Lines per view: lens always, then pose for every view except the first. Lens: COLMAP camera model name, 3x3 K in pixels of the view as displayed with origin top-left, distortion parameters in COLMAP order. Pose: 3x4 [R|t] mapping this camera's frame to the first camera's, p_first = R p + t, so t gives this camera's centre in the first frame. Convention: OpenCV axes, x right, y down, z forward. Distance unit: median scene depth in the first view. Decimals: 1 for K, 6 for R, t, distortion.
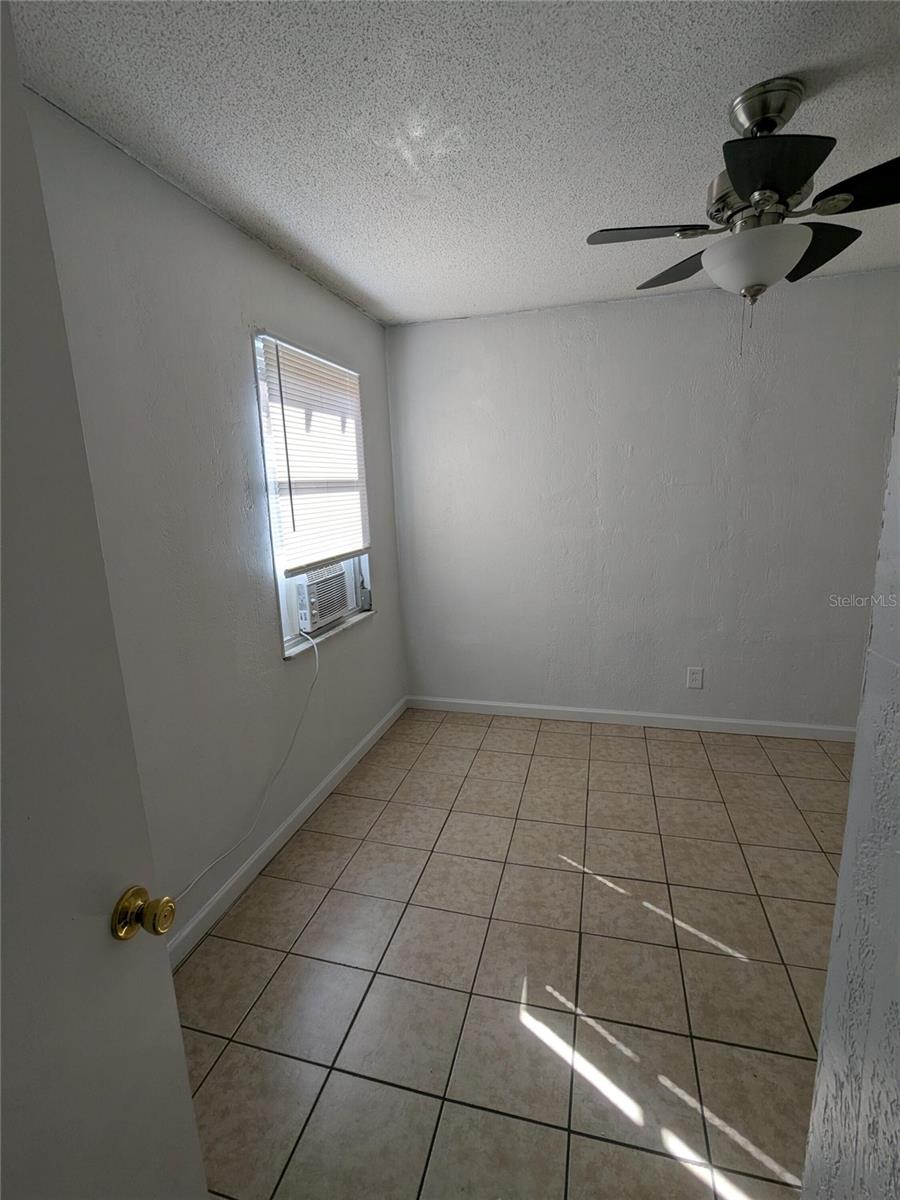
lens RADIAL K [[565.5, 0, 452.0], [0, 565.5, 598.5], [0, 0, 1]] dist [-0.000978, 0.000418]
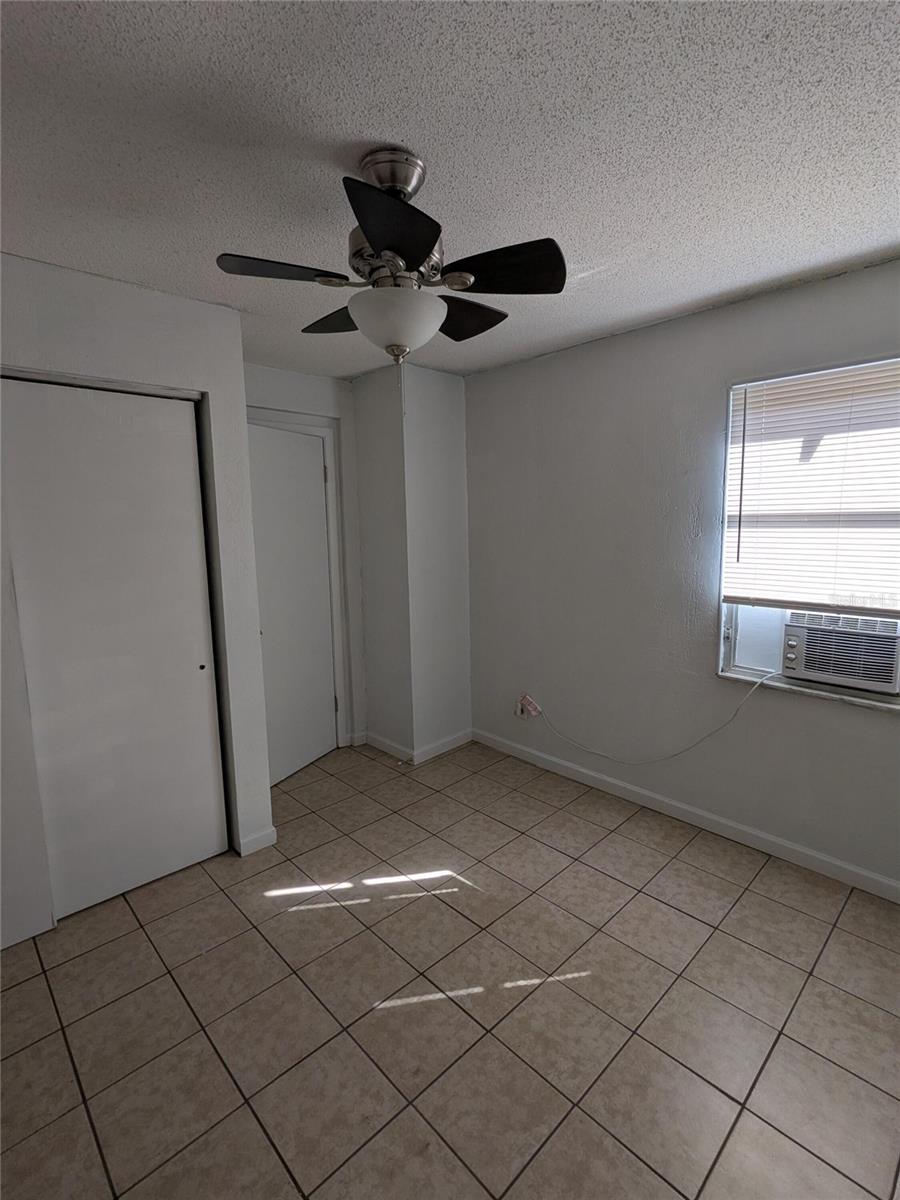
lens RADIAL K [[565.5, 0, 452.0], [0, 565.5, 598.5], [0, 0, 1]] dist [-0.000978, 0.000418]
pose [[-0.514133, 0.163688, -0.841946, 0.921964], [-0.136948, 0.953361, 0.268976, -0.274423], [0.846707, 0.253593, -0.467738, 1.099450]]
